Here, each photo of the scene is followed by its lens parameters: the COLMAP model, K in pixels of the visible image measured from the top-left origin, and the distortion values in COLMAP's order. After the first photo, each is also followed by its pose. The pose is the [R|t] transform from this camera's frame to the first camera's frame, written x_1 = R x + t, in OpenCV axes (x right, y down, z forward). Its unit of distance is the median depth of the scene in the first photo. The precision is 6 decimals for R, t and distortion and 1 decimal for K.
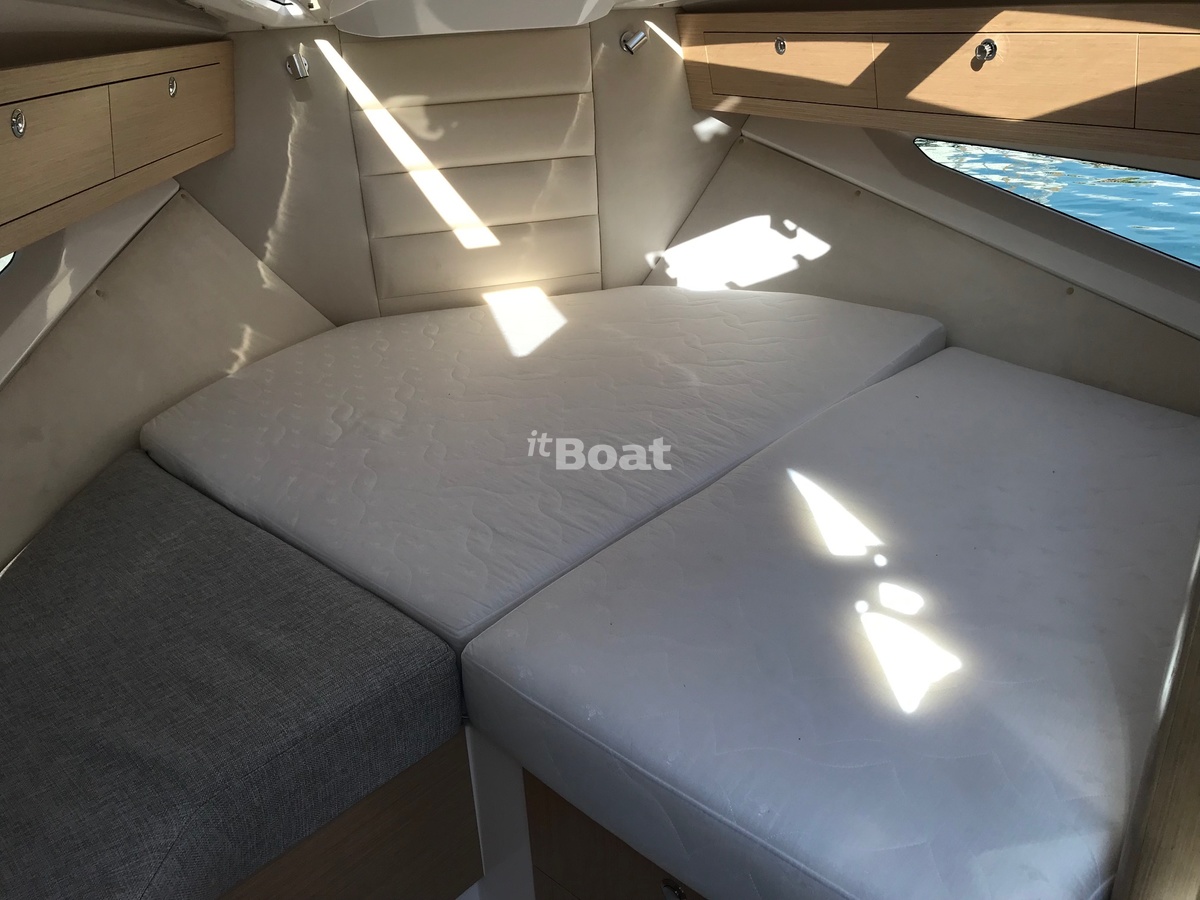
lens RADIAL K [[998.8, 0, 600.0], [0, 998.8, 450.0], [0, 0, 1]] dist [0.019806, -0.012451]
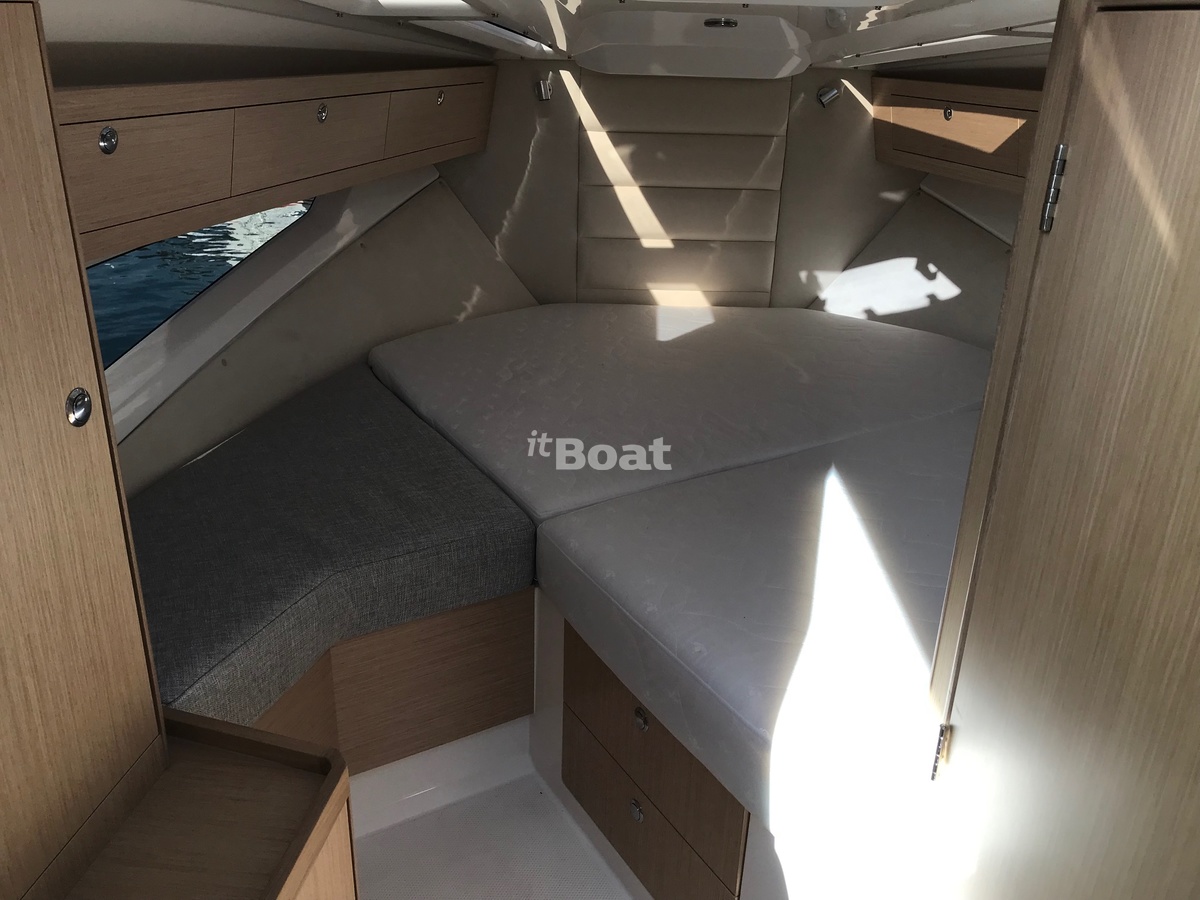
lens RADIAL K [[985.9, 0, 600.0], [0, 985.9, 450.0], [0, 0, 1]] dist [0.074620, -0.120859]
pose [[0.956989, 0.177418, -0.229555, 0.127433], [-0.183813, 0.982939, -0.006606, 0.050715], [0.224467, 0.048517, 0.973273, -0.162923]]
